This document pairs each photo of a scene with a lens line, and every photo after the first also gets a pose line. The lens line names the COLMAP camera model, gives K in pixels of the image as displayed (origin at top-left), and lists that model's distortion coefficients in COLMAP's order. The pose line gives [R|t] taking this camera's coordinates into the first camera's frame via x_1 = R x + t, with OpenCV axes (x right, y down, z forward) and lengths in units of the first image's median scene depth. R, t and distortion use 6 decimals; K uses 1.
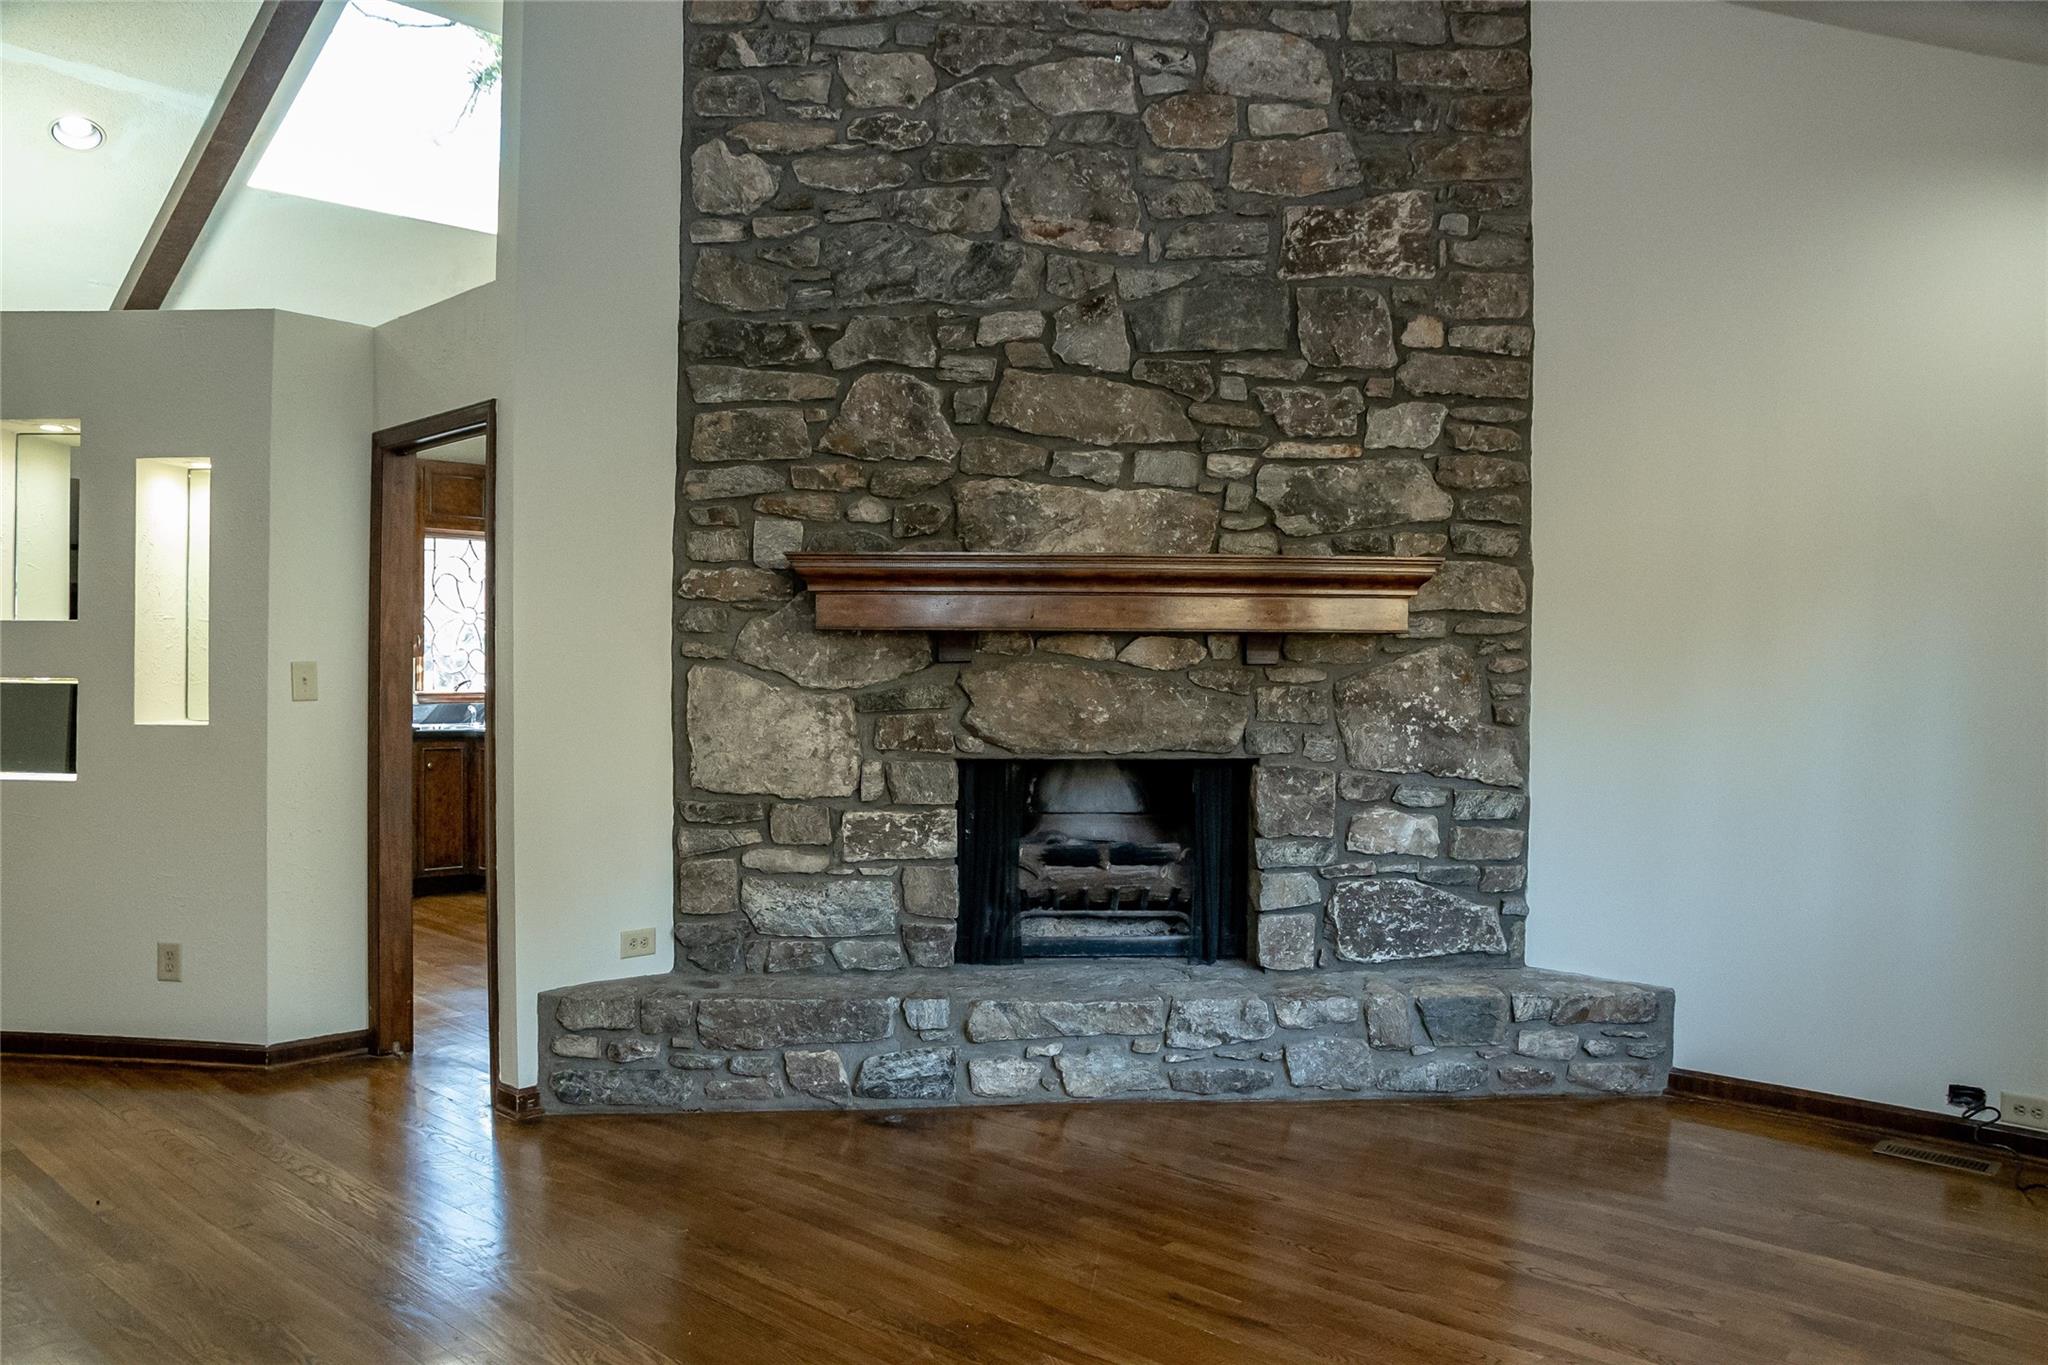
lens RADIAL K [[1543.9, 0, 1030.5], [0, 1543.9, 689.9], [0, 0, 1]] dist [-0.126613, 0.105246]
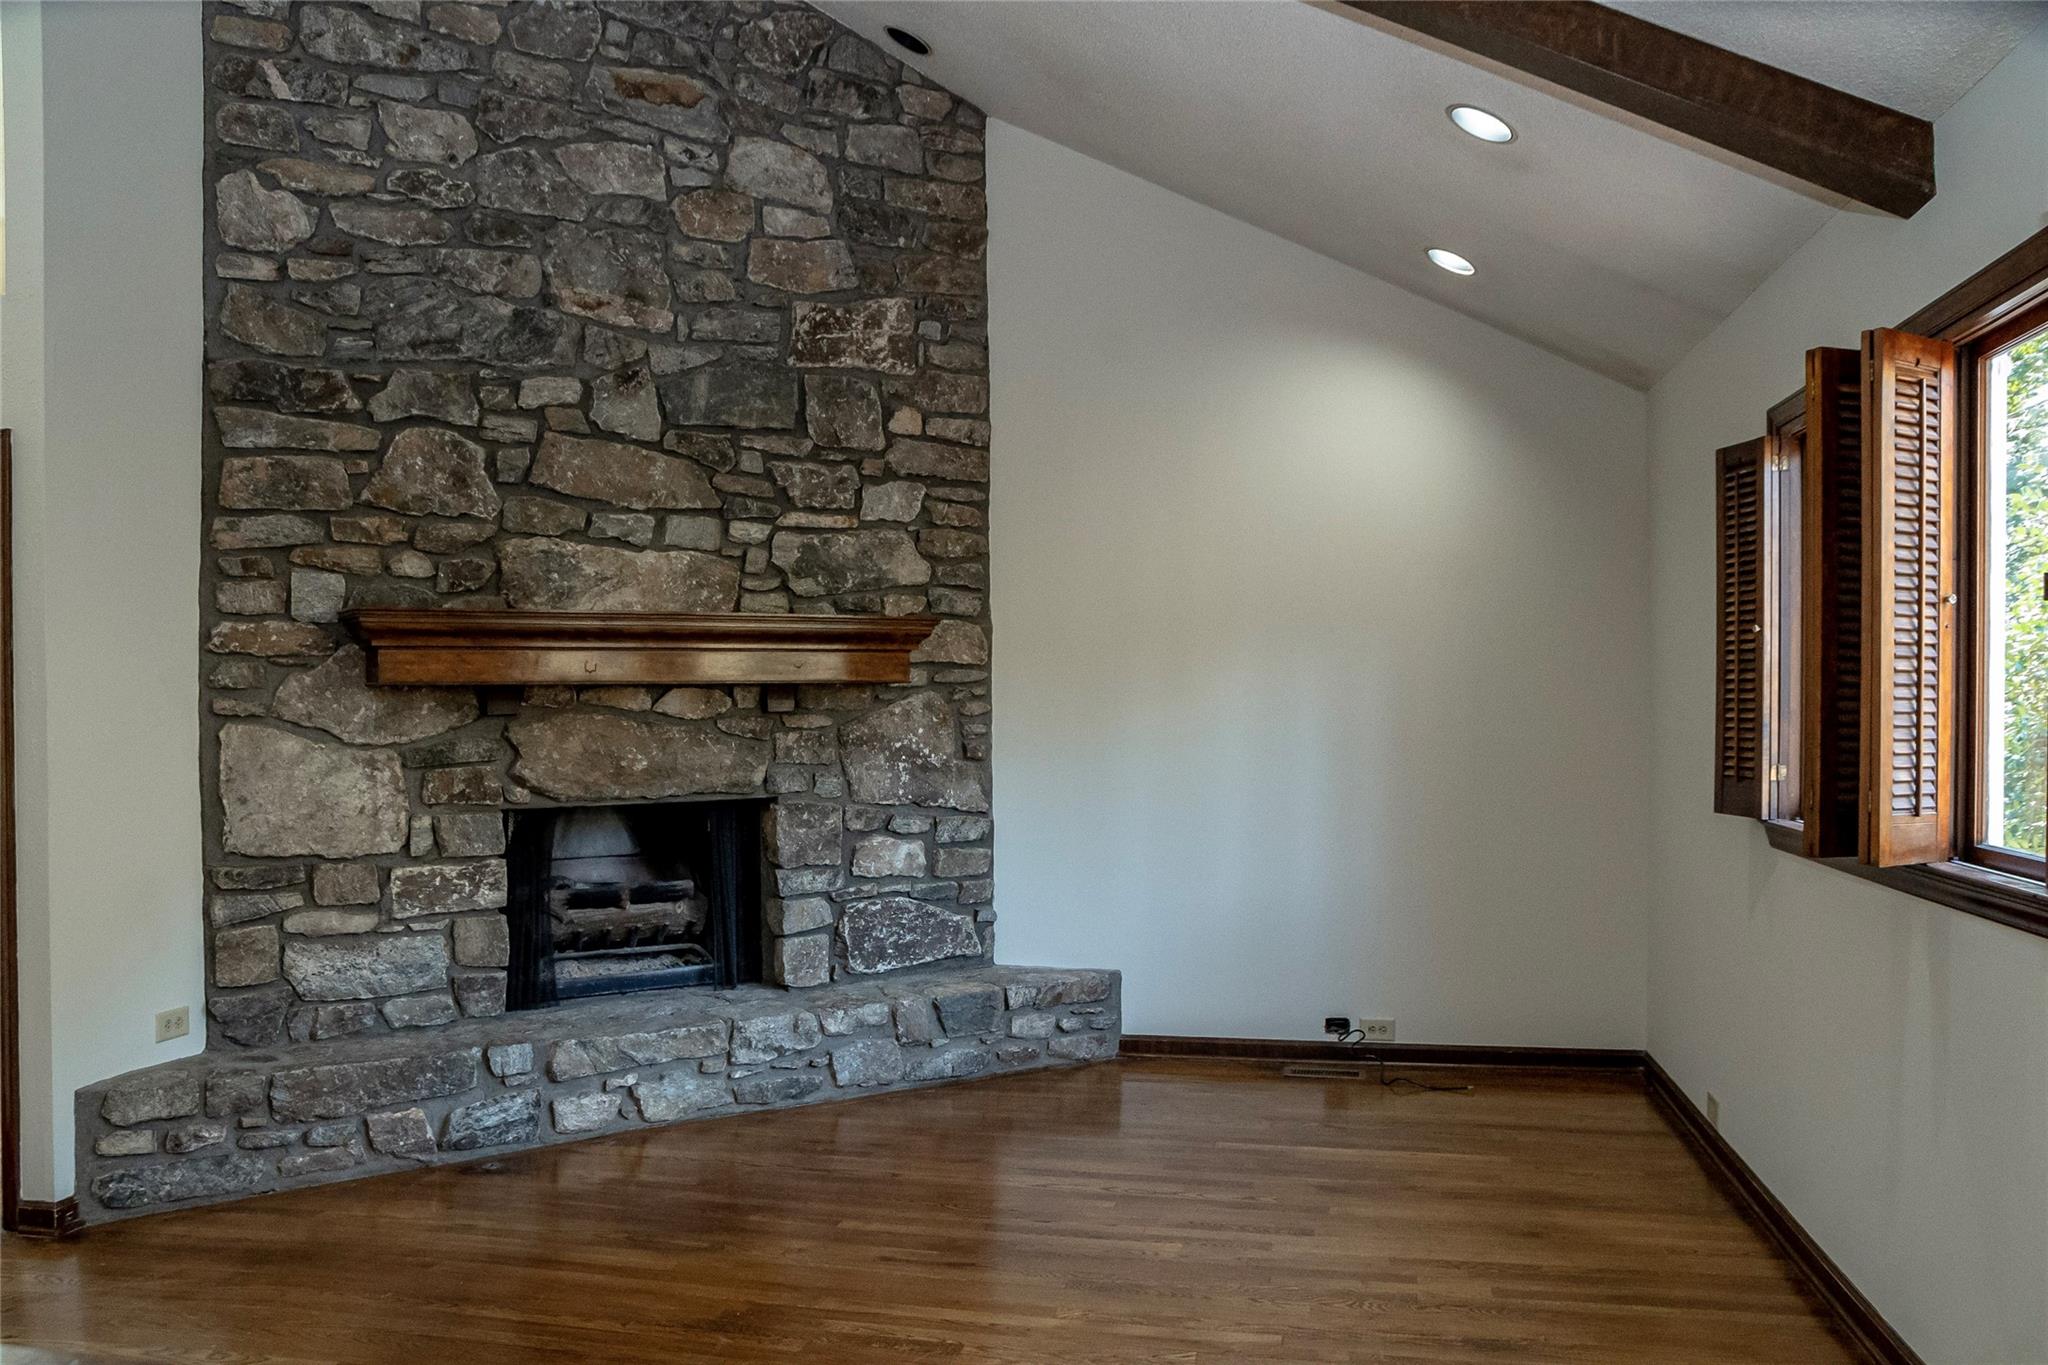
lens RADIAL K [[1543.9, 0, 1026.8], [0, 1543.9, 694.4], [0, 0, 1]] dist [-0.126613, 0.105246]
pose [[0.865271, -0.012228, 0.501154, -0.254052], [0.024265, 0.999552, -0.017506, -0.005698], [-0.500716, 0.027308, 0.865181, -0.048040]]
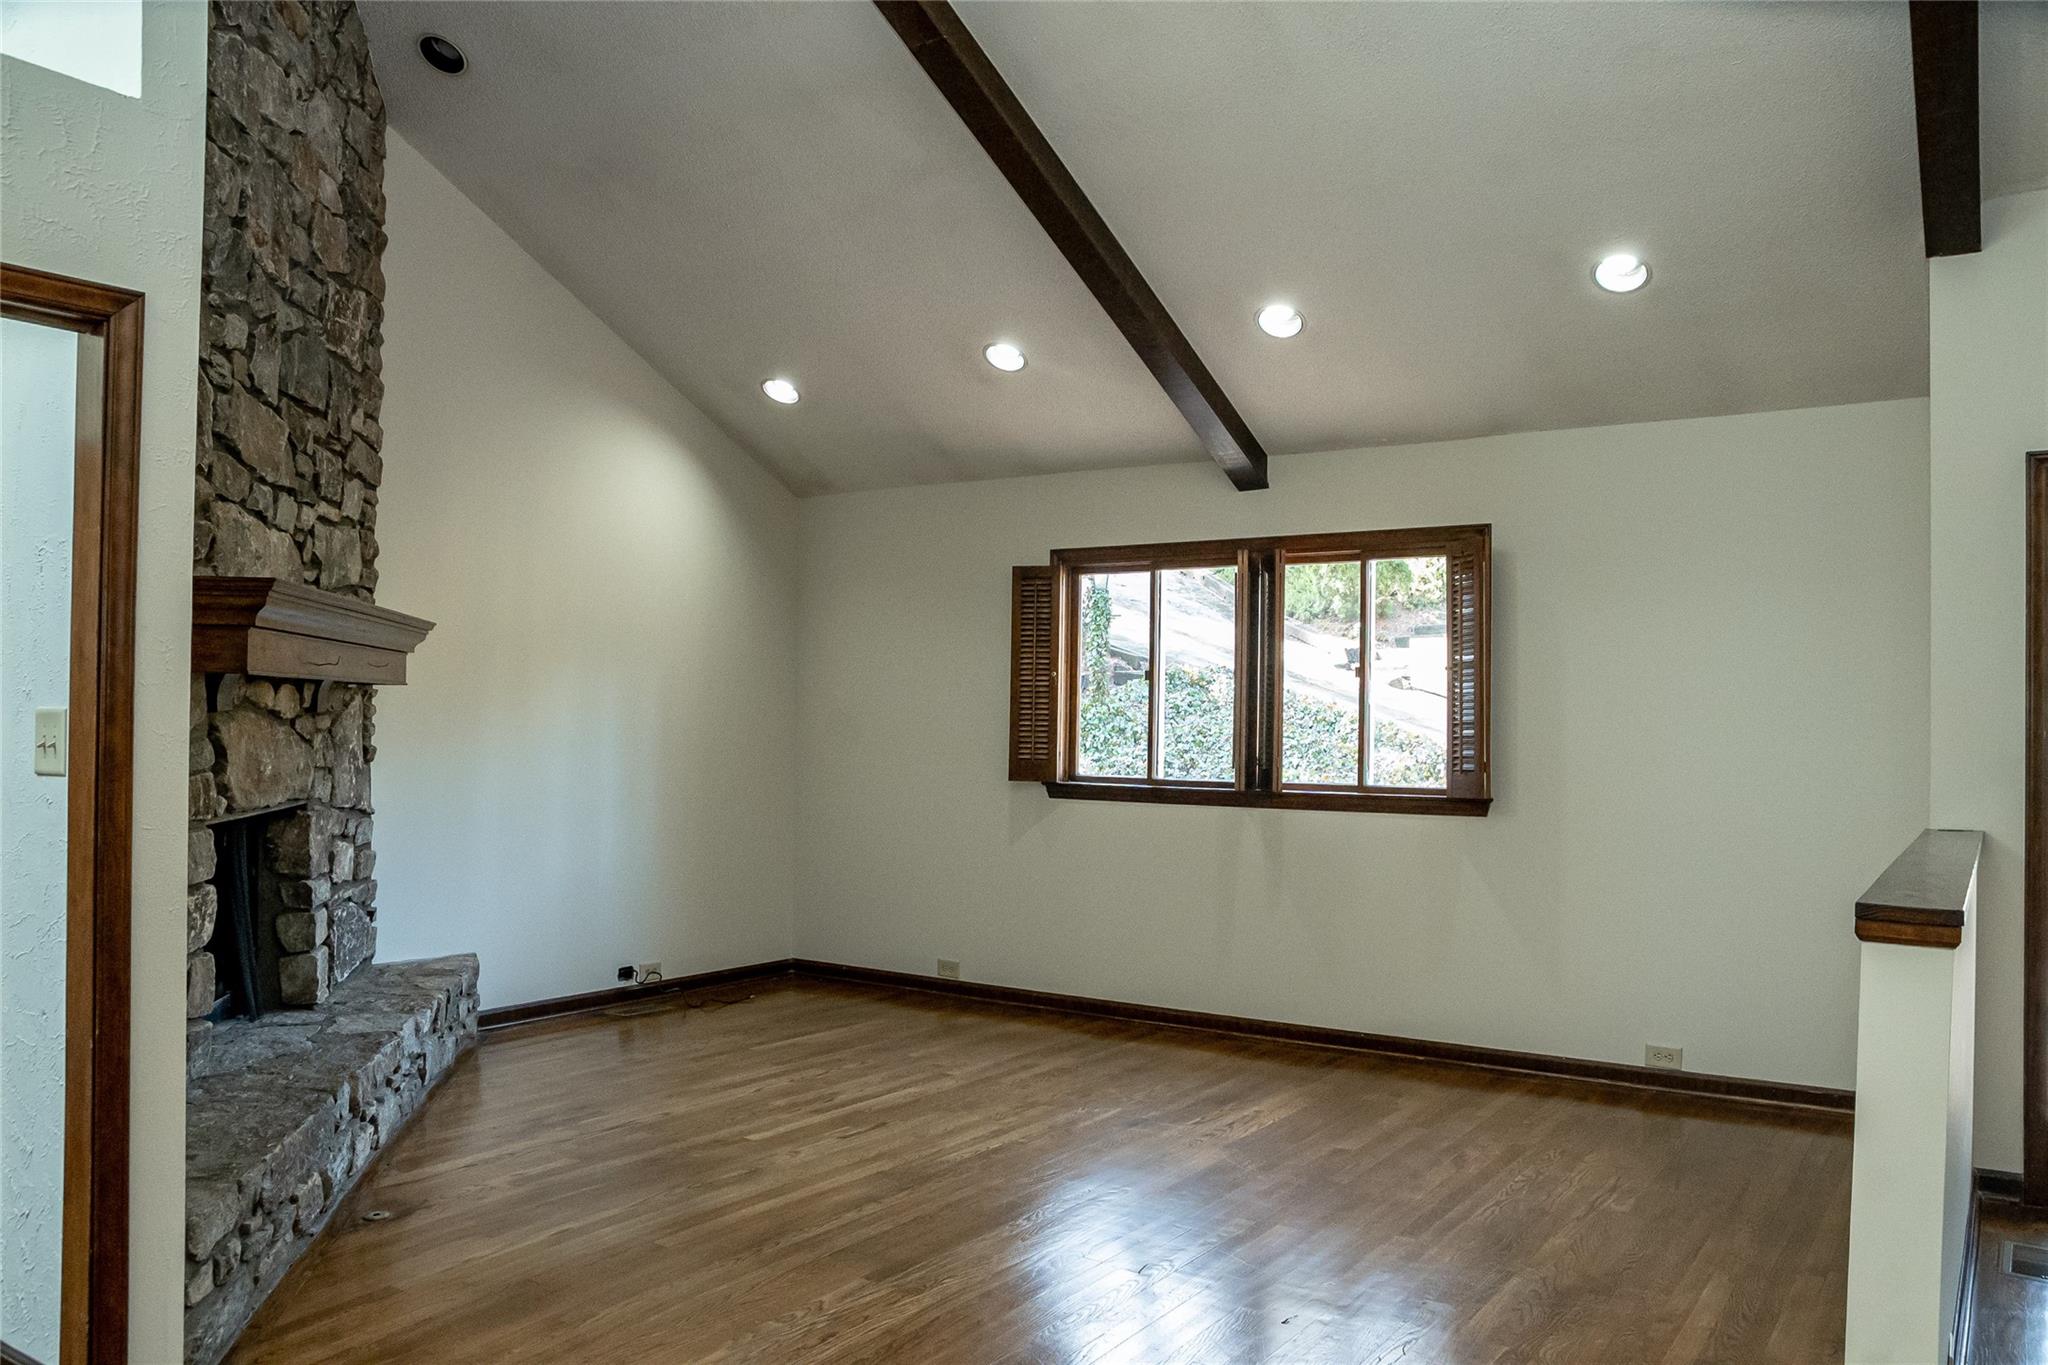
lens RADIAL K [[1543.9, 0, 1018.5], [0, 1543.9, 695.8], [0, 0, 1]] dist [-0.126613, 0.105246]
pose [[-0.126508, 0.004328, 0.991956, -0.931647], [0.016652, 0.999859, -0.002238, -0.017672], [-0.991826, 0.016235, -0.126563, 0.667195]]
